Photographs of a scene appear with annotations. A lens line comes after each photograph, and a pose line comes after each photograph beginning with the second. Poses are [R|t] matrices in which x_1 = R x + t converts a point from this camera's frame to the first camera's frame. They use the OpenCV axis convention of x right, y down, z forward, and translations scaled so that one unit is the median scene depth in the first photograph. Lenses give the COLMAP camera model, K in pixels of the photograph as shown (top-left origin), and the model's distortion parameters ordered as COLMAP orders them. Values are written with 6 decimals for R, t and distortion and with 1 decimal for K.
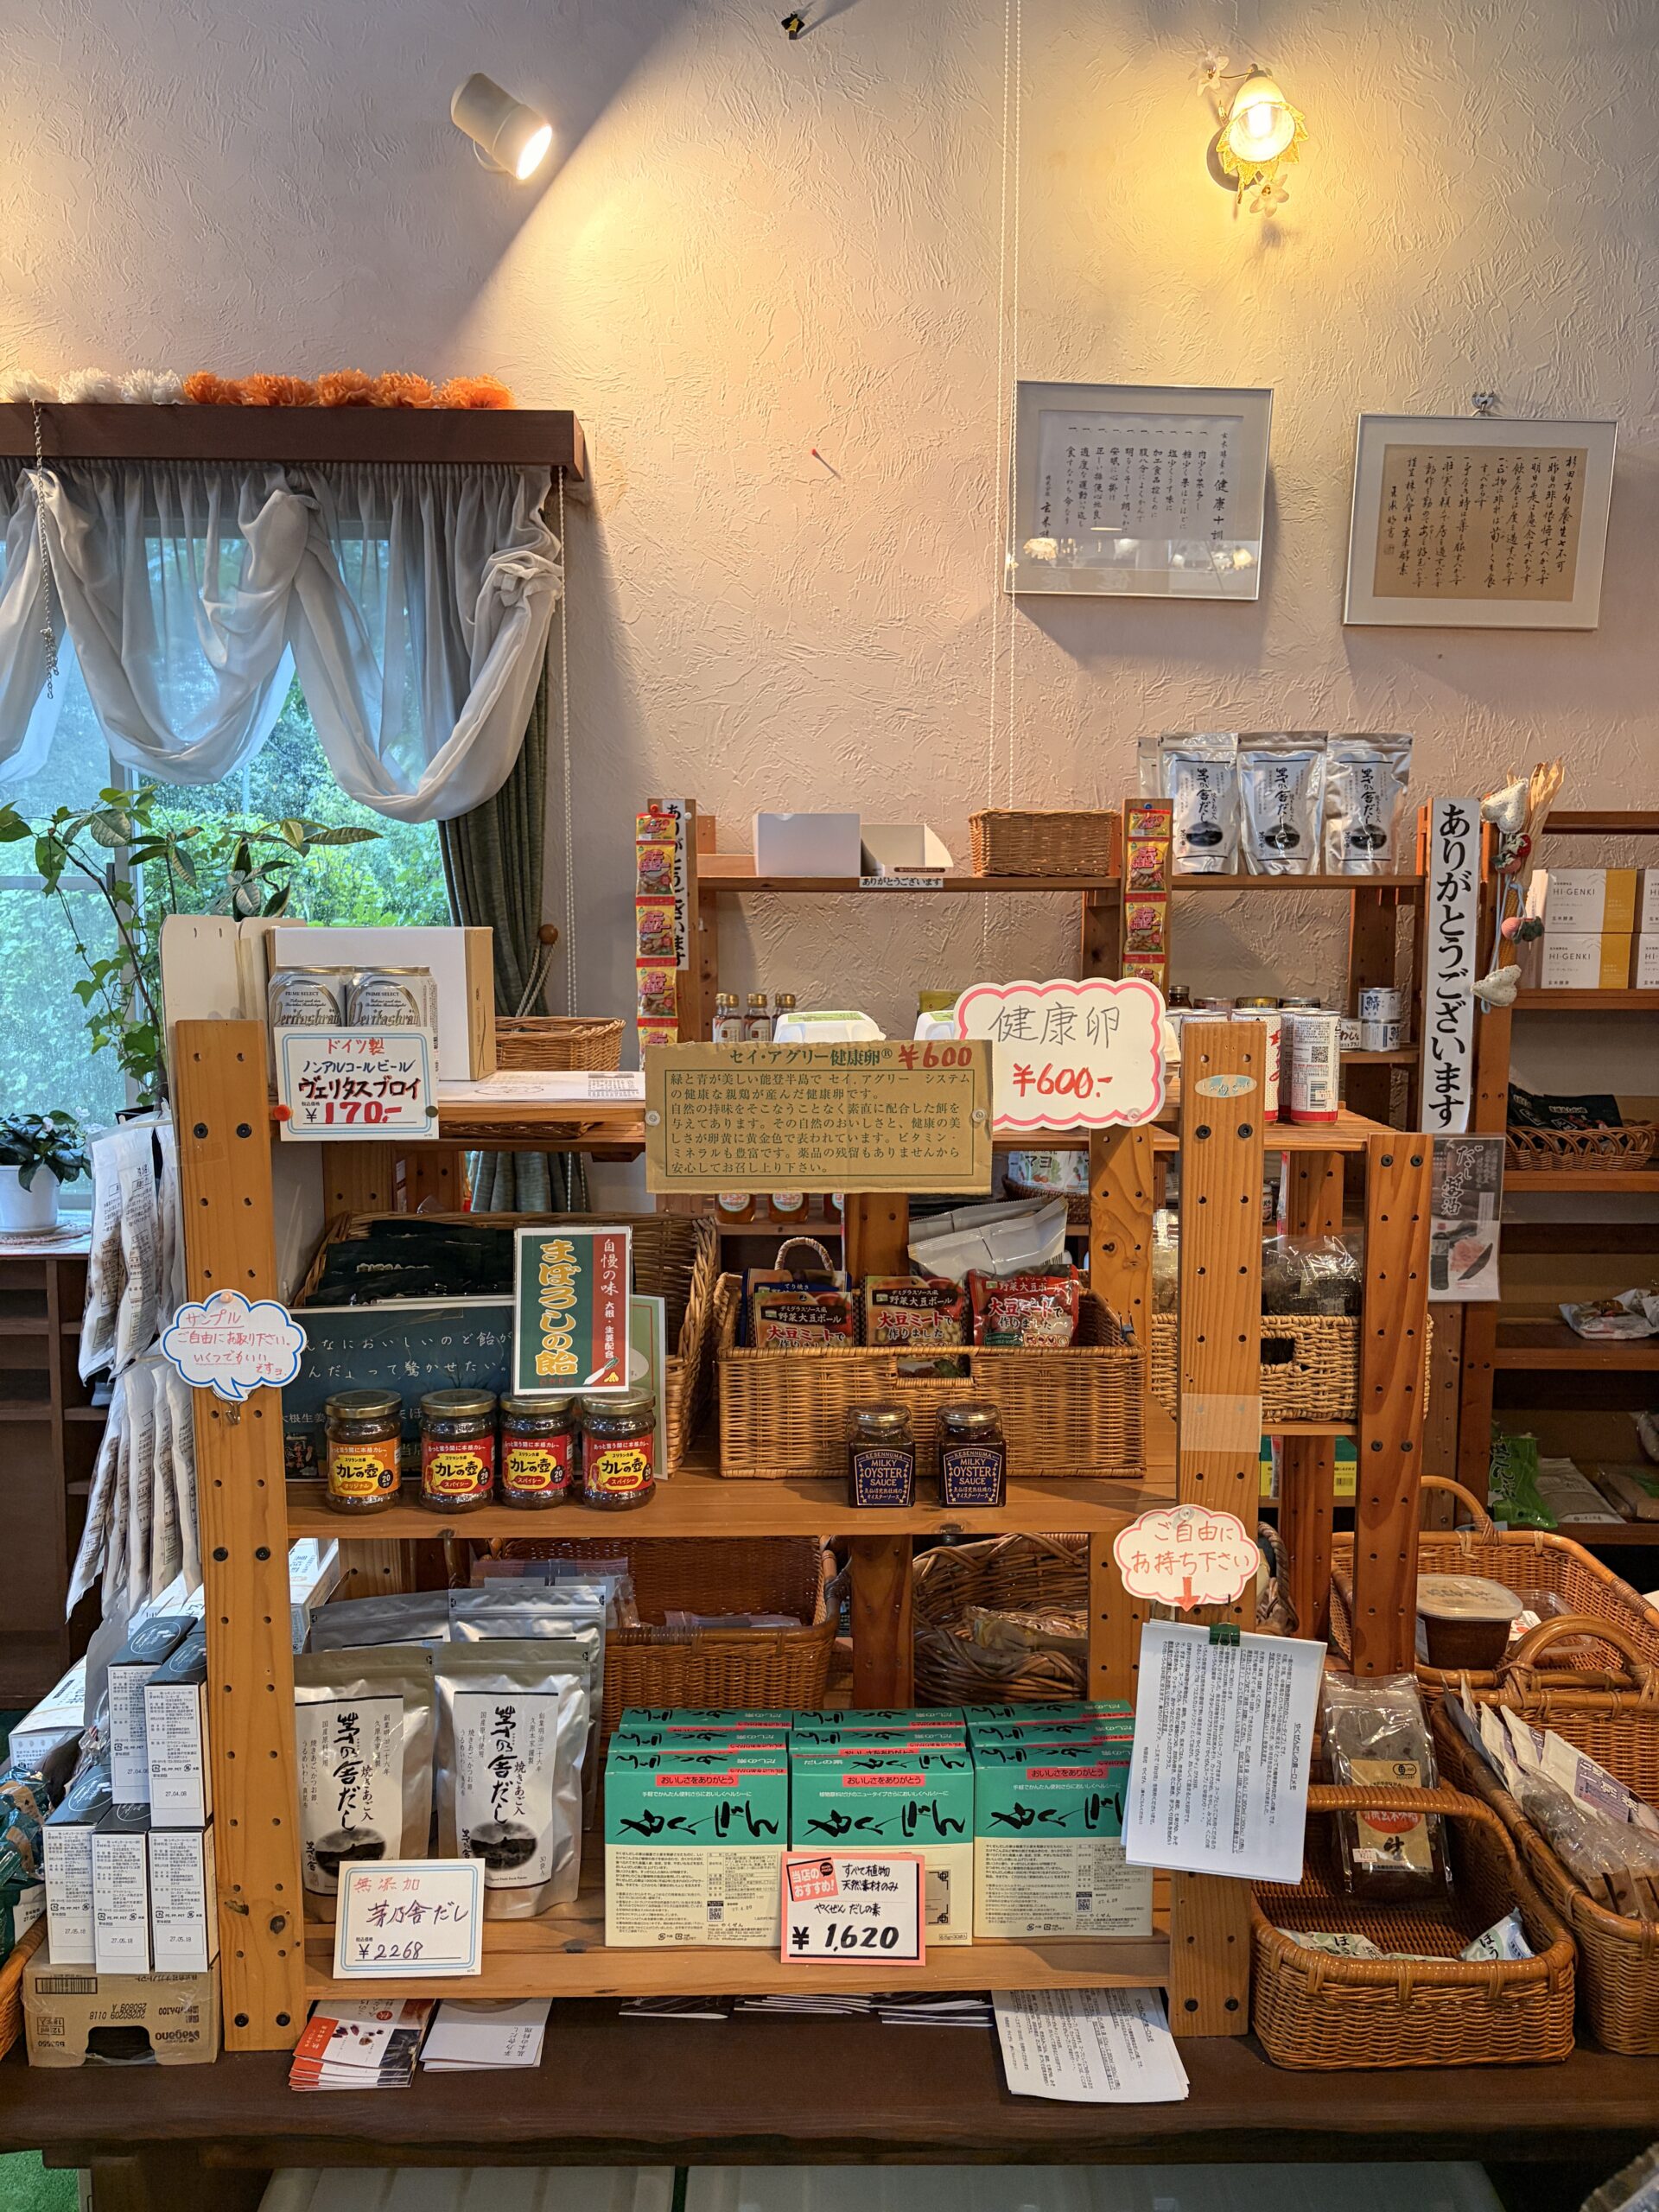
lens RADIAL K [[1686.9, 0, 813.4], [0, 1686.9, 1103.1], [0, 0, 1]] dist [0.031823, -0.036070]
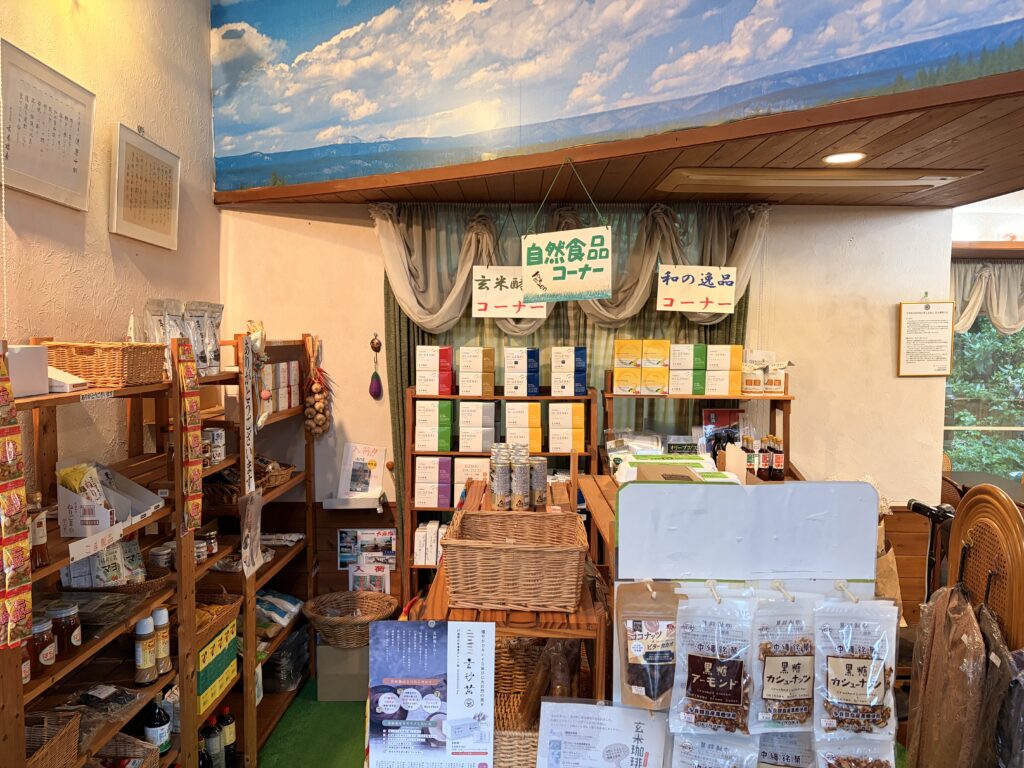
lens RADIAL K [[780.9, 0, 504.2], [0, 780.9, 384.9], [0, 0, 1]] dist [0.031823, -0.036070]
pose [[0.015771, -0.070651, 0.997376, -0.589315], [0.100586, 0.992552, 0.068719, -0.149709], [-0.994803, 0.099239, 0.022760, 0.637970]]
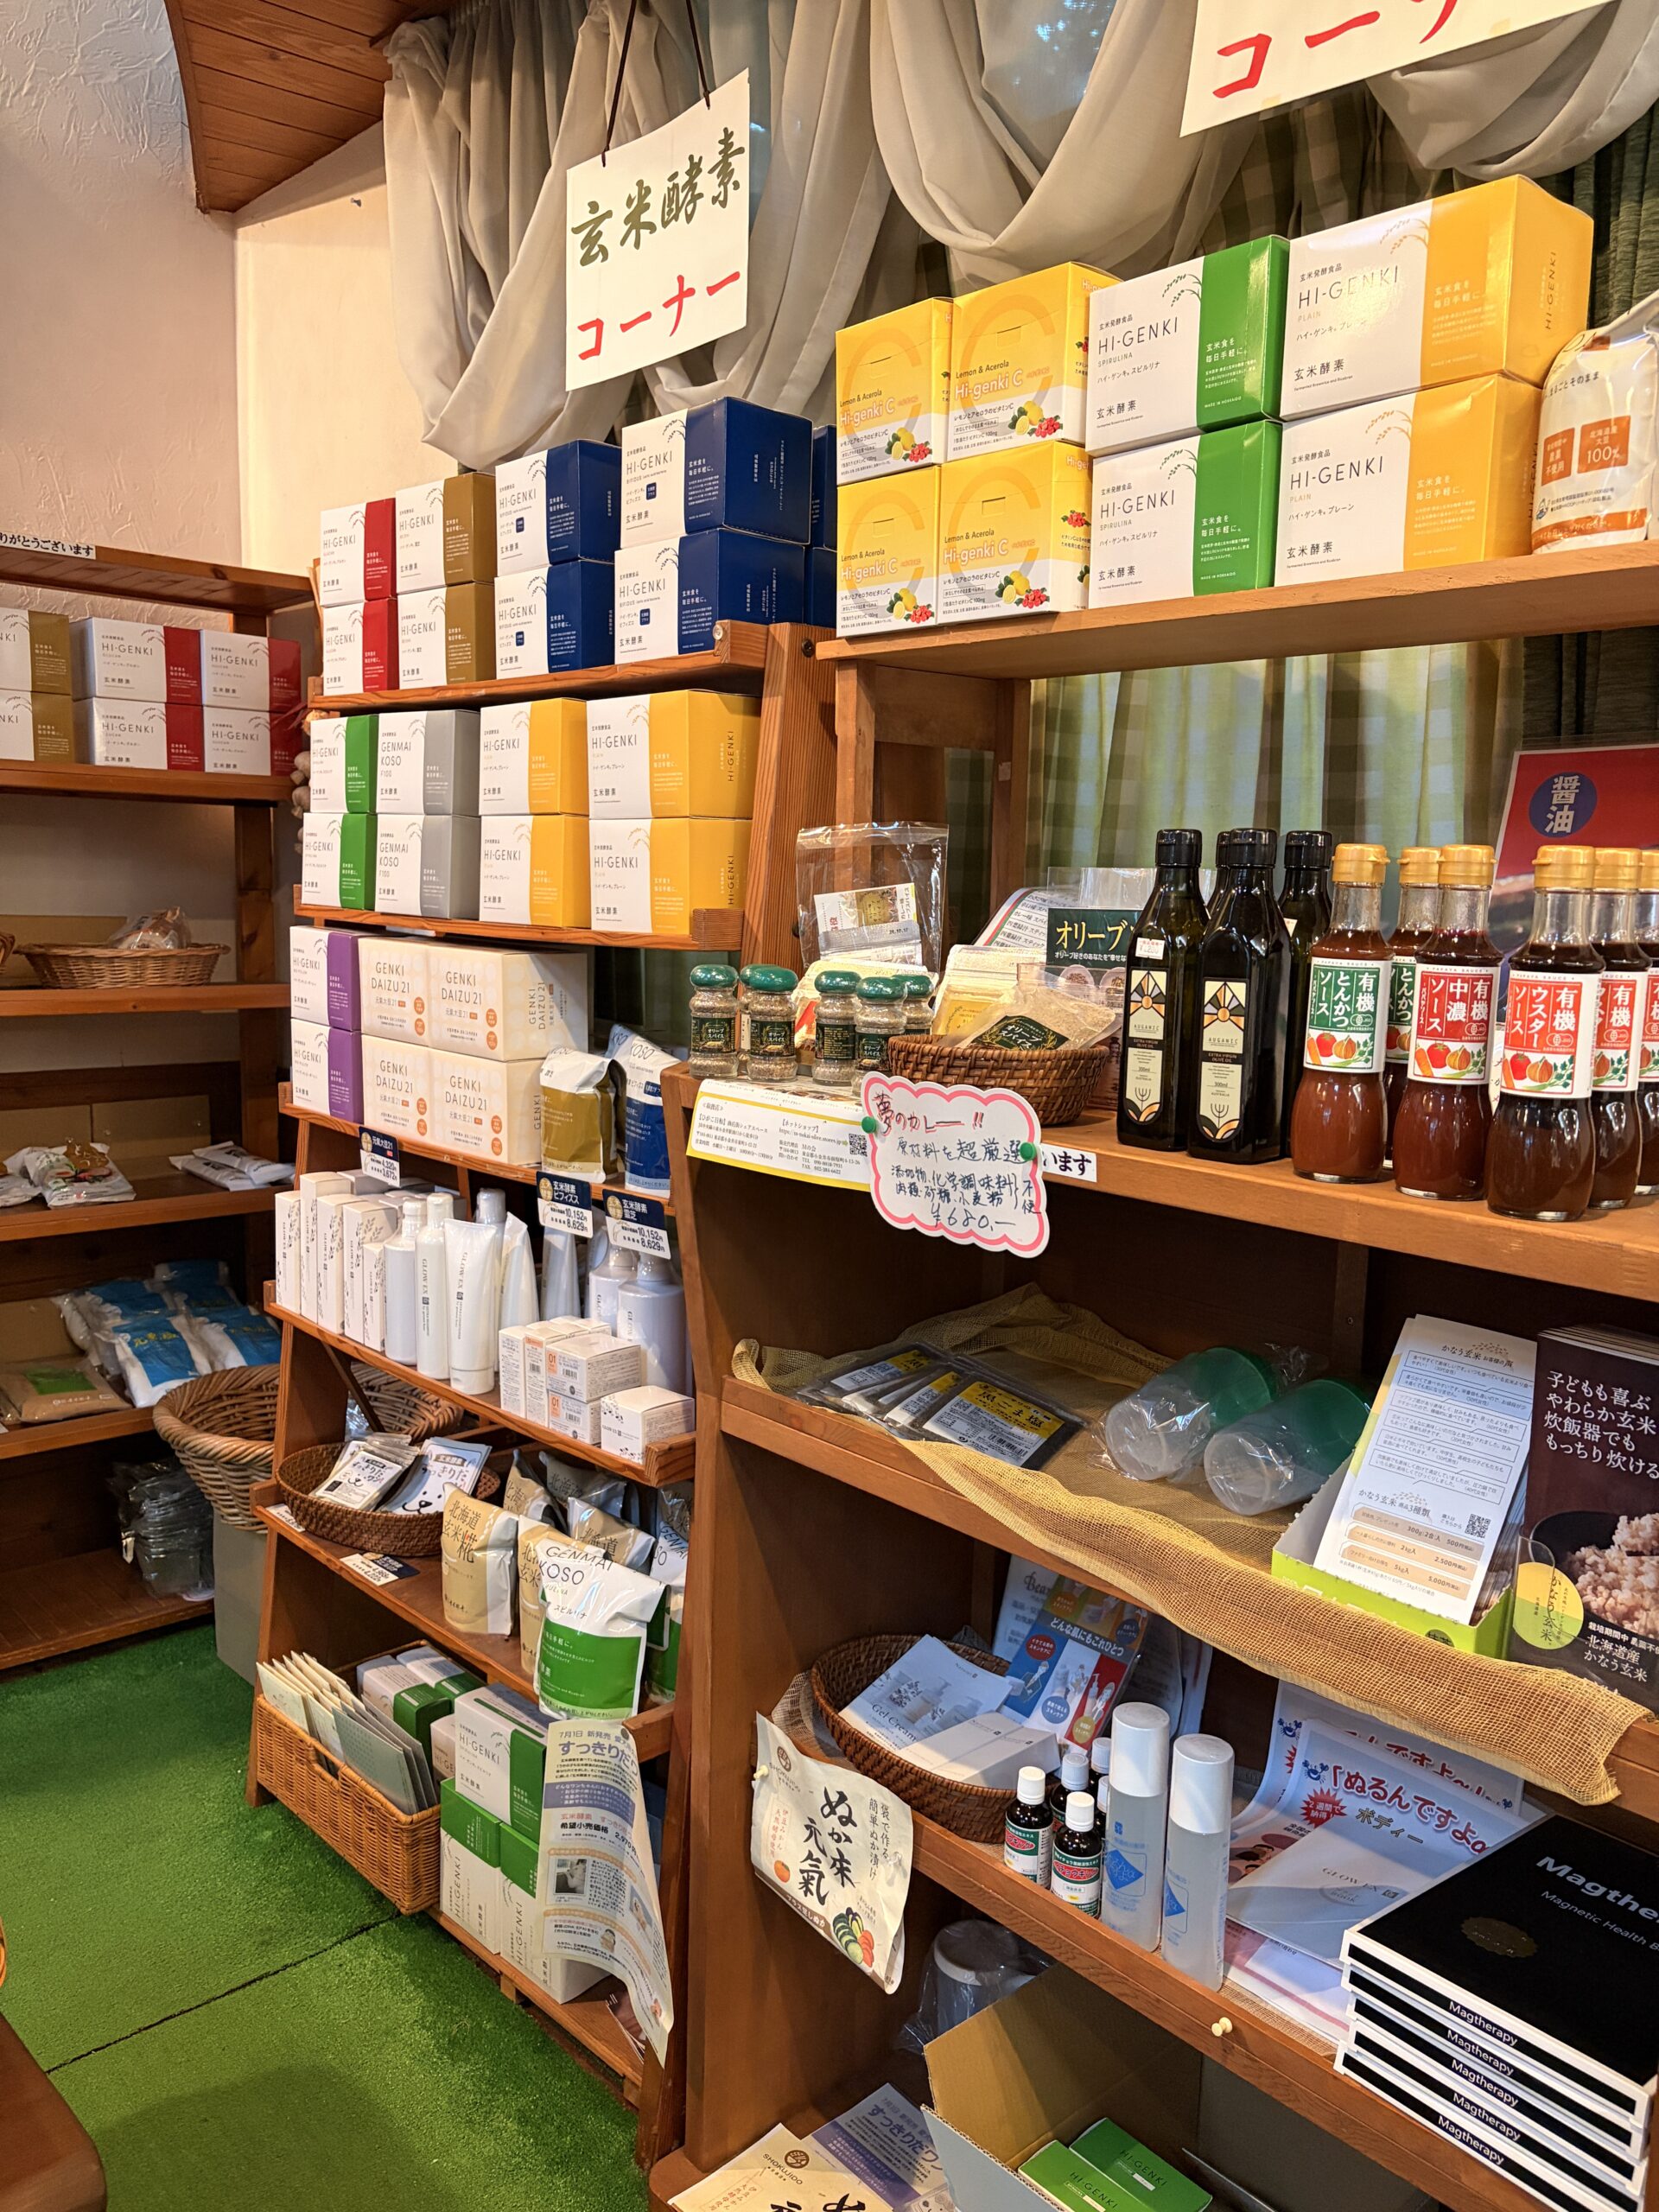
lens RADIAL K [[1686.9, 0, 839.9], [0, 1686.9, 1090.5], [0, 0, 1]] dist [0.031823, -0.036070]
pose [[0.737427, -0.069254, 0.671867, 0.253973], [0.045803, 0.997567, 0.052554, 0.064521], [-0.673872, -0.007981, 0.738805, 0.146934]]
